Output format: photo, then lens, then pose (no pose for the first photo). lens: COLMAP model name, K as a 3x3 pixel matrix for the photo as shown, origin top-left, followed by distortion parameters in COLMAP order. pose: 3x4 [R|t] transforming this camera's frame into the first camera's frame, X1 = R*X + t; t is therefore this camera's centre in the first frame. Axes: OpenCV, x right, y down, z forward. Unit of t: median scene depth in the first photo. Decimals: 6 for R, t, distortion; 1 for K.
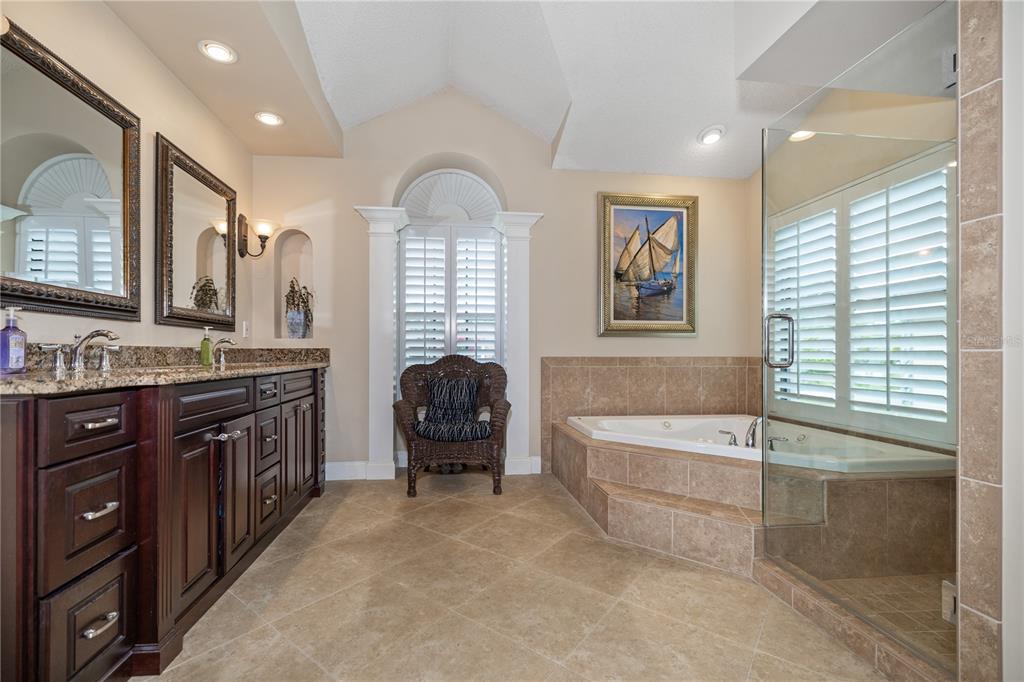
lens RADIAL K [[452.1, 0, 510.1], [0, 452.1, 349.8], [0, 0, 1]] dist [0.009386, -0.000839]
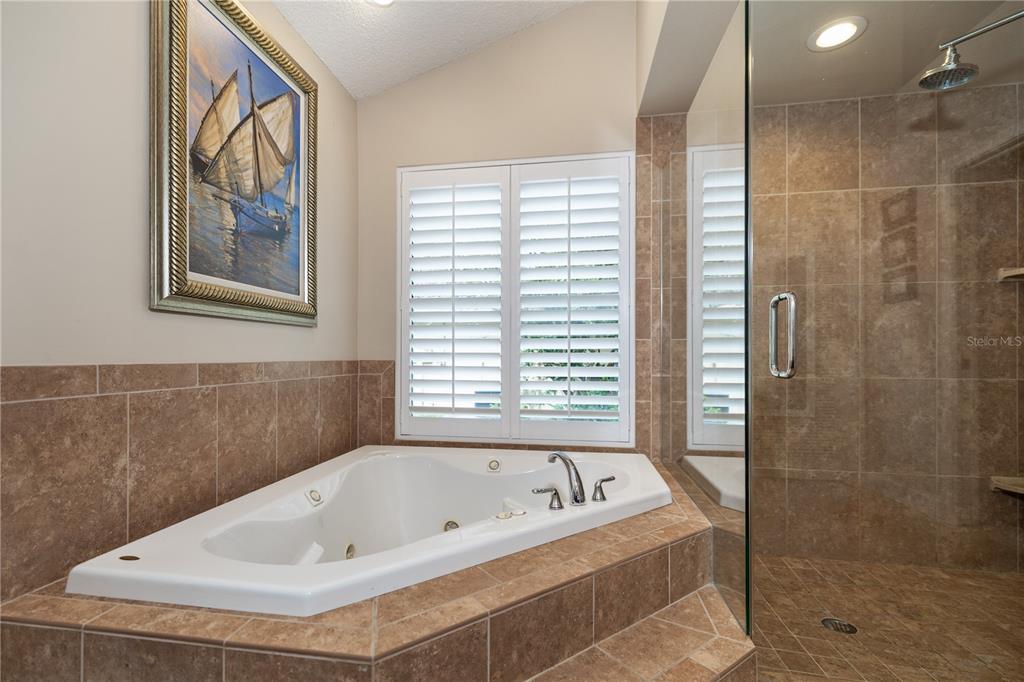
lens RADIAL K [[452.1, 0, 499.9], [0, 452.1, 354.6], [0, 0, 1]] dist [0.009386, -0.000839]
pose [[0.301840, 0.002655, 0.953355, -0.070512], [-0.008017, 0.999968, -0.000247, 0.005731], [-0.953325, -0.007568, 0.301852, 0.625933]]
